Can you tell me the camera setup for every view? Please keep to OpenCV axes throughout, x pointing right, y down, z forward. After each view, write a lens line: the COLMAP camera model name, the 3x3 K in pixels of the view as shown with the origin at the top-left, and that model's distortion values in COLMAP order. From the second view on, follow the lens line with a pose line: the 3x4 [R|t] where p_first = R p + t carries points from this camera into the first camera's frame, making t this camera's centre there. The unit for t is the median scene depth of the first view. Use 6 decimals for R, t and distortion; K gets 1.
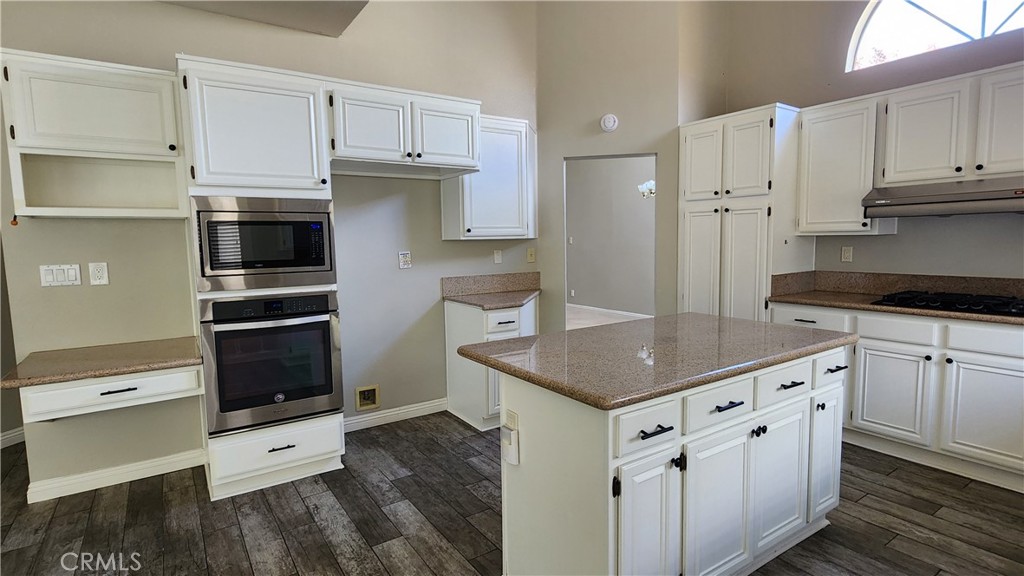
lens RADIAL K [[512.2, 0, 509.5], [0, 512.2, 291.1], [0, 0, 1]] dist [-0.004199, -0.000152]
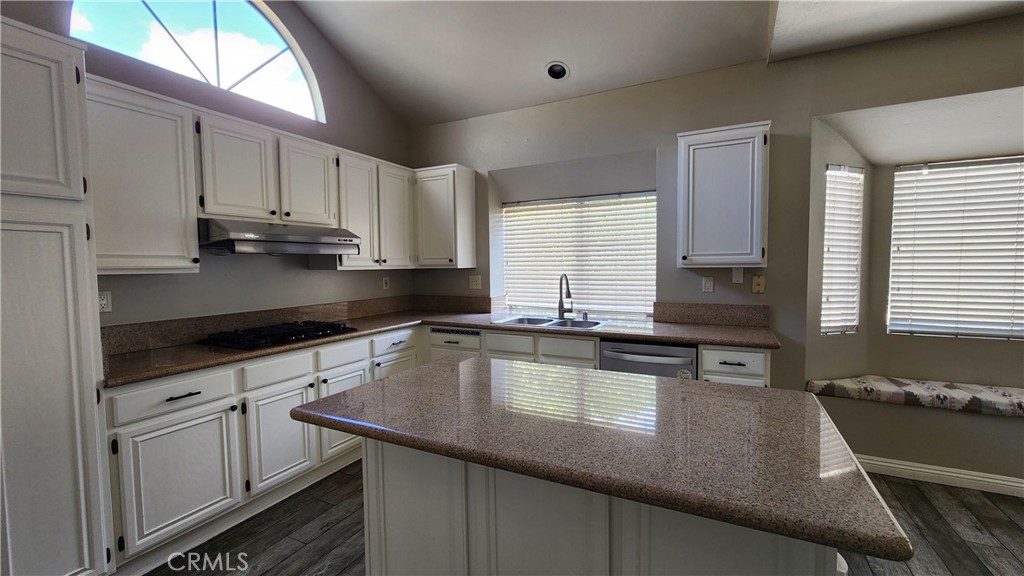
lens RADIAL K [[429.8, 0, 518.9], [0, 429.8, 288.9], [0, 0, 1]] dist [0.008920, 0.000555]
pose [[-0.491364, -0.027052, 0.870534, -0.169848], [0.109058, 0.989740, 0.092313, -0.098995], [-0.864099, 0.140298, -0.483373, 0.952386]]
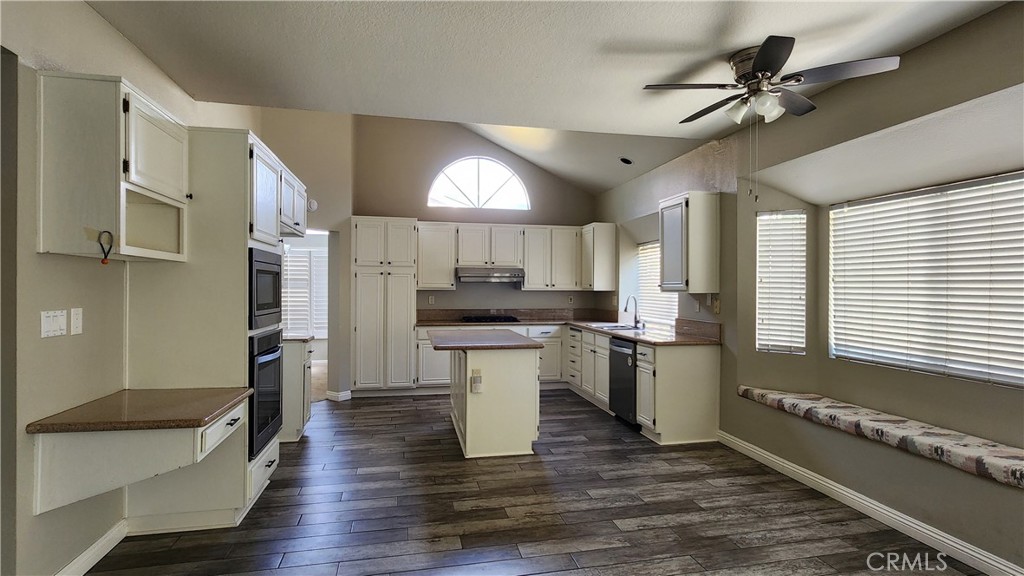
lens RADIAL K [[512.2, 0, 511.4], [0, 512.2, 287.8], [0, 0, 1]] dist [-0.004199, -0.000152]
pose [[0.381300, 0.019589, 0.924244, -1.180440], [0.083003, 0.995012, -0.055332, 0.016047], [-0.920717, 0.097813, 0.377773, 0.010168]]
